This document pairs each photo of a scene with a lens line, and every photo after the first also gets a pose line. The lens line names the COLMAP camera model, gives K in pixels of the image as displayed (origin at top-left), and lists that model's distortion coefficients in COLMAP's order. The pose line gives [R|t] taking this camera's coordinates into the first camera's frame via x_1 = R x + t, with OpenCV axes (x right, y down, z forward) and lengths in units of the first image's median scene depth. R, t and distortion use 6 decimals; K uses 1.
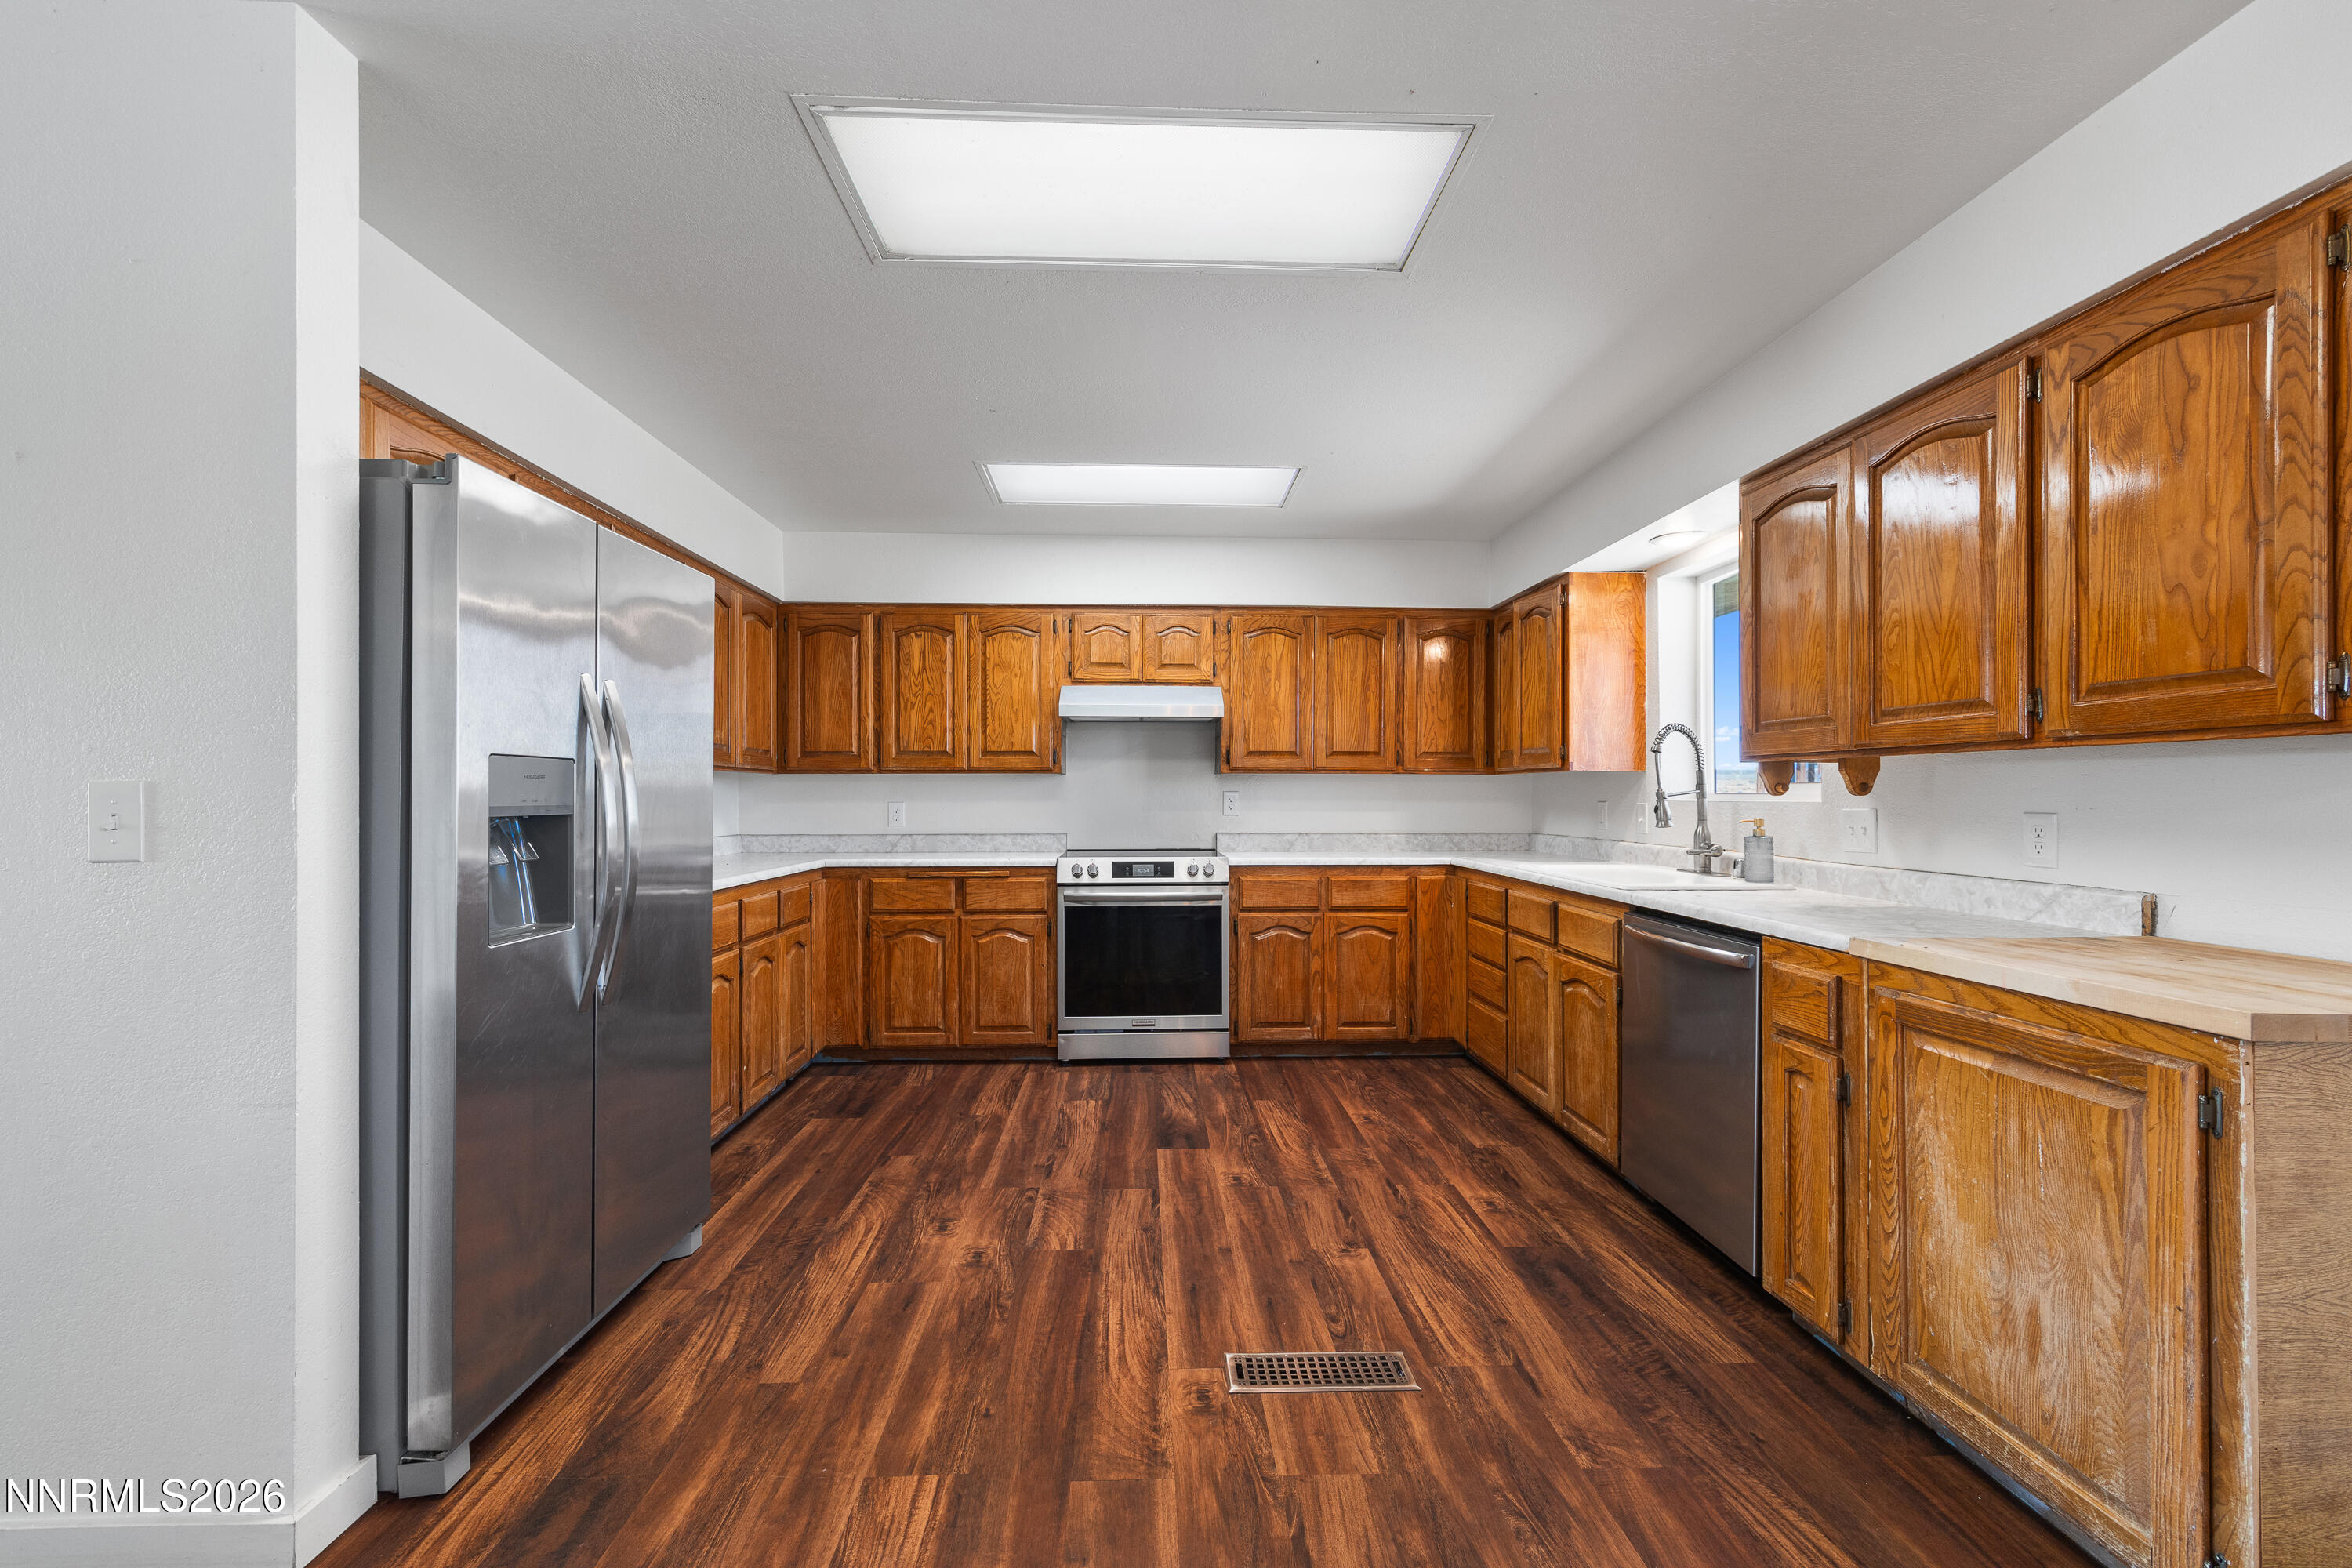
lens RADIAL K [[945.7, 0, 1204.7], [0, 945.7, 793.1], [0, 0, 1]] dist [0.000232, 0.000247]
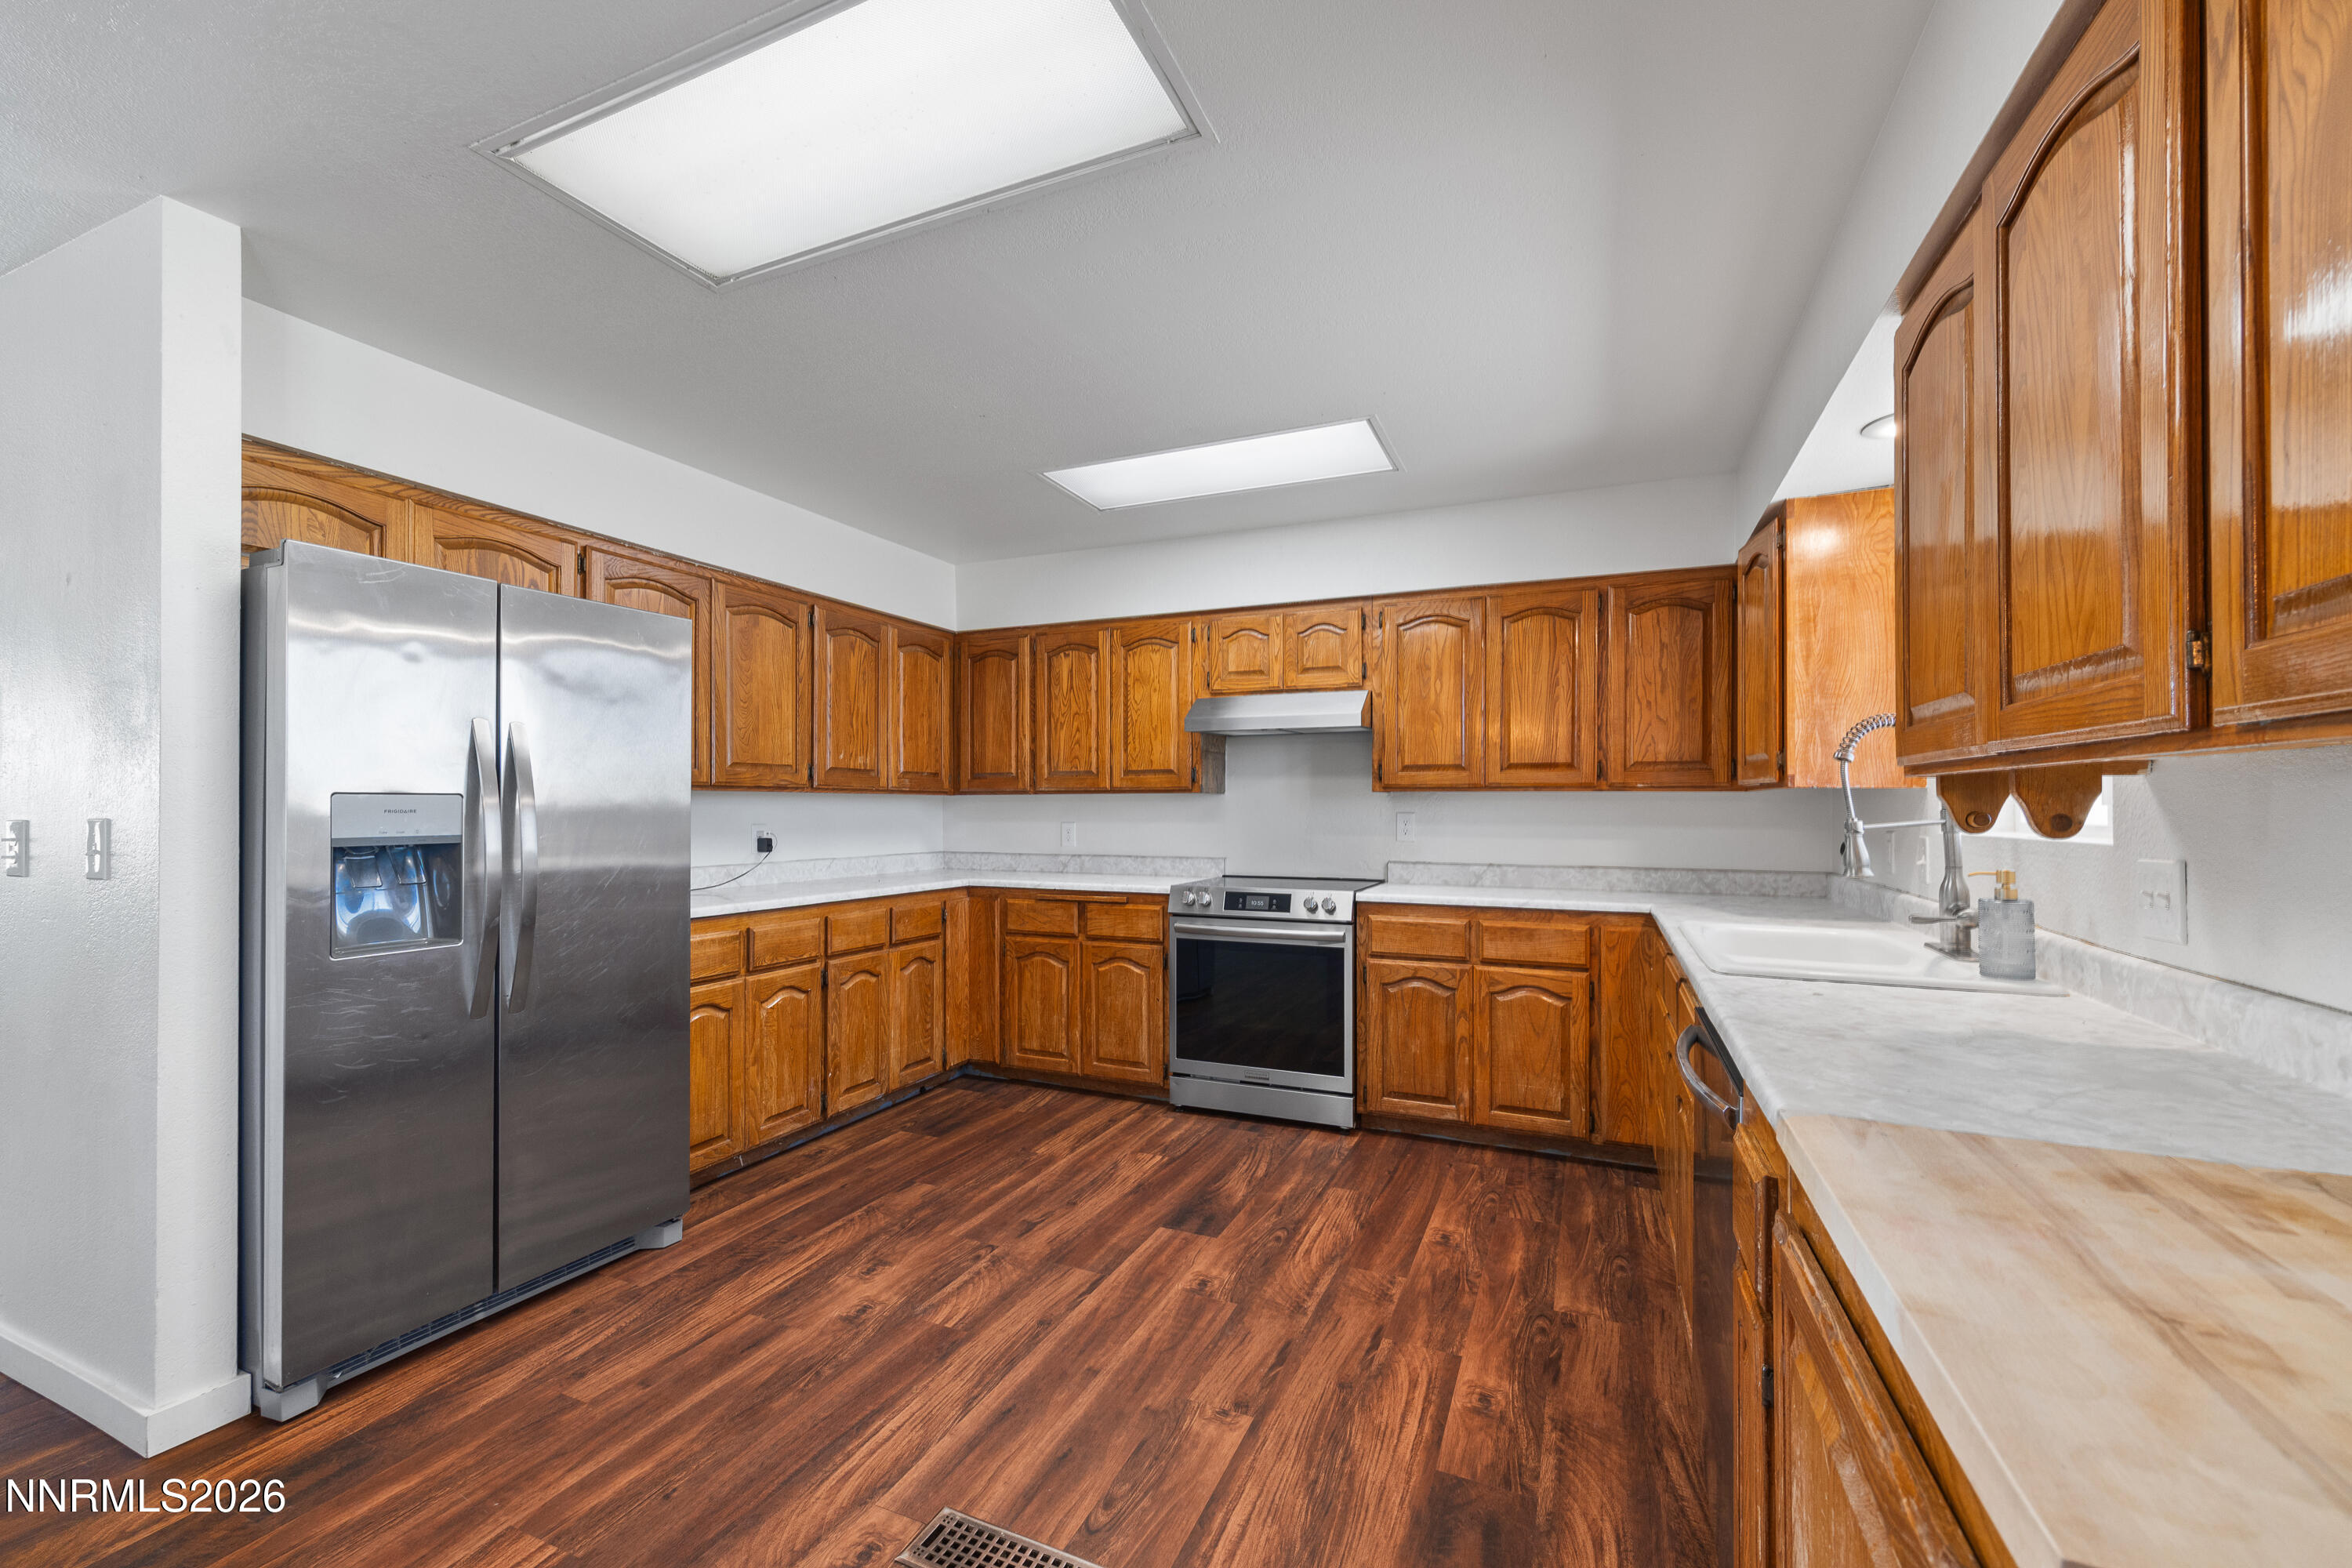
lens RADIAL K [[966.0, 0, 1205.6], [0, 966.0, 801.4], [0, 0, 1]] dist [-0.000107, 0.000340]
pose [[0.895703, -0.001514, -0.444649, 0.348344], [0.000312, 0.999996, -0.002778, -0.012817], [0.444652, 0.002349, 0.895700, 0.198076]]
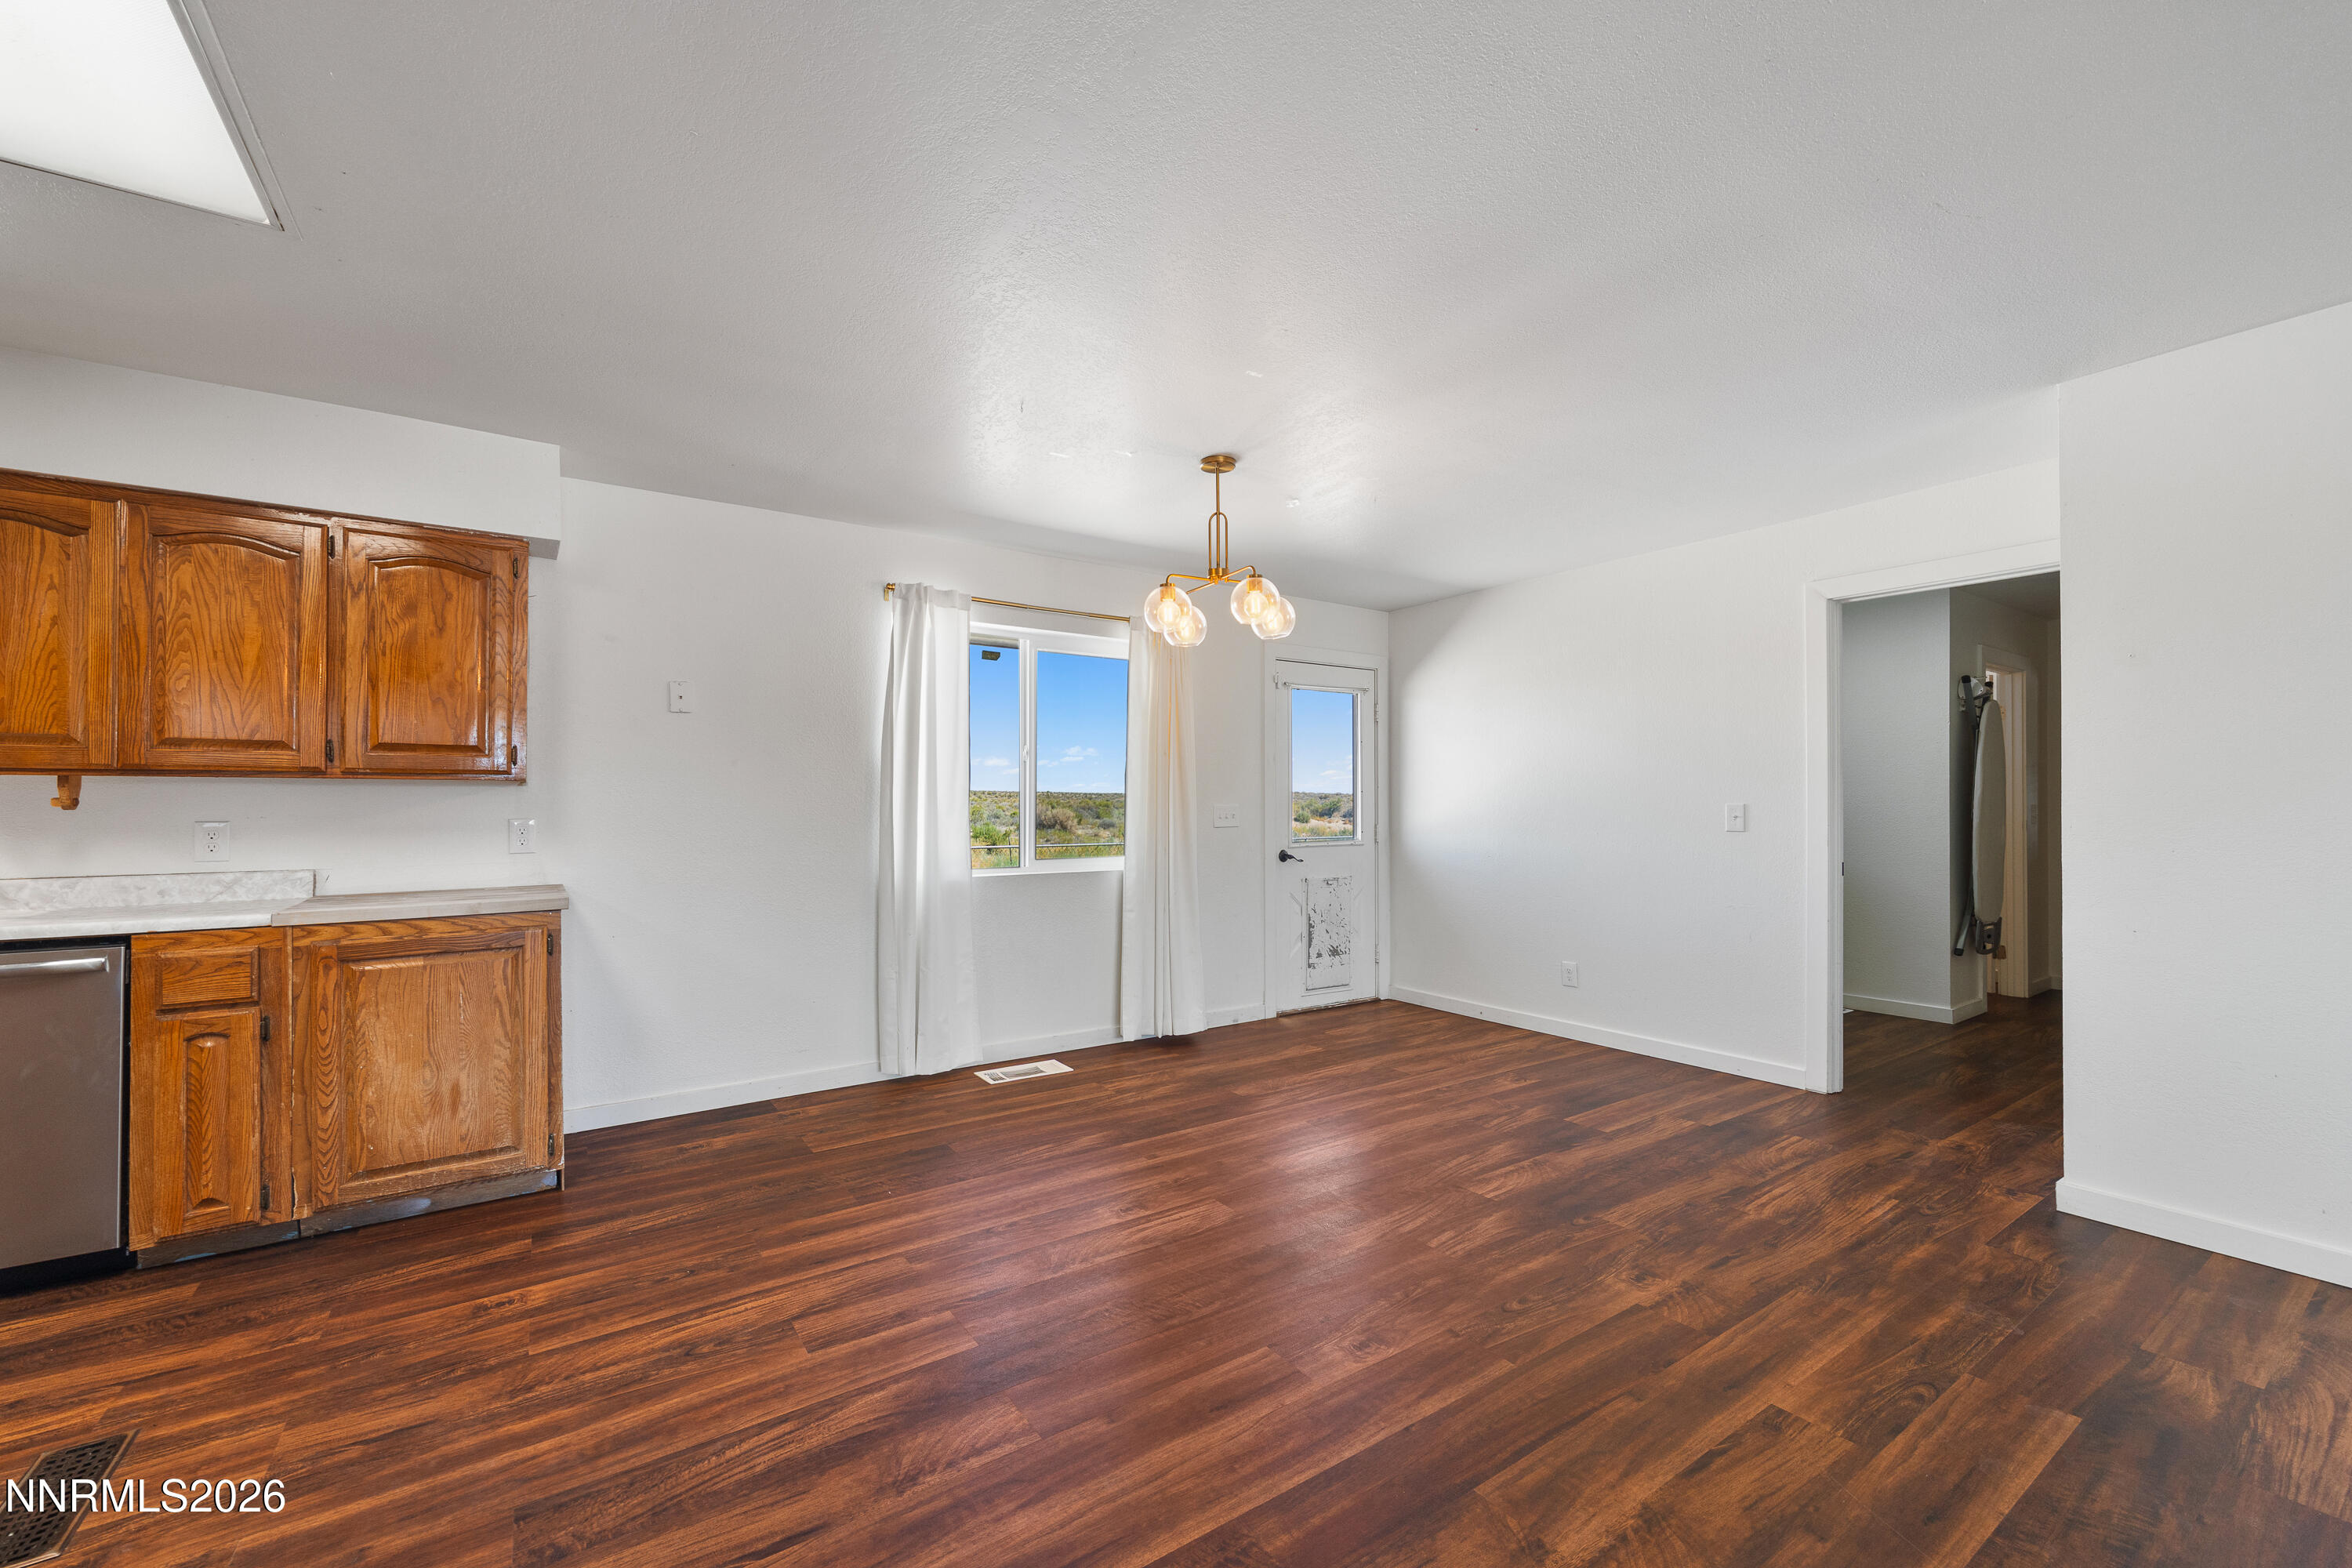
lens RADIAL K [[958.8, 0, 1173.4], [0, 958.8, 791.8], [0, 0, 1]] dist [0.001070, 0.000236]
pose [[-0.510646, 0.008809, 0.859746, -0.635186], [0.001396, 0.999955, -0.009416, -0.004213], [-0.859790, -0.003608, -0.510635, 0.325727]]
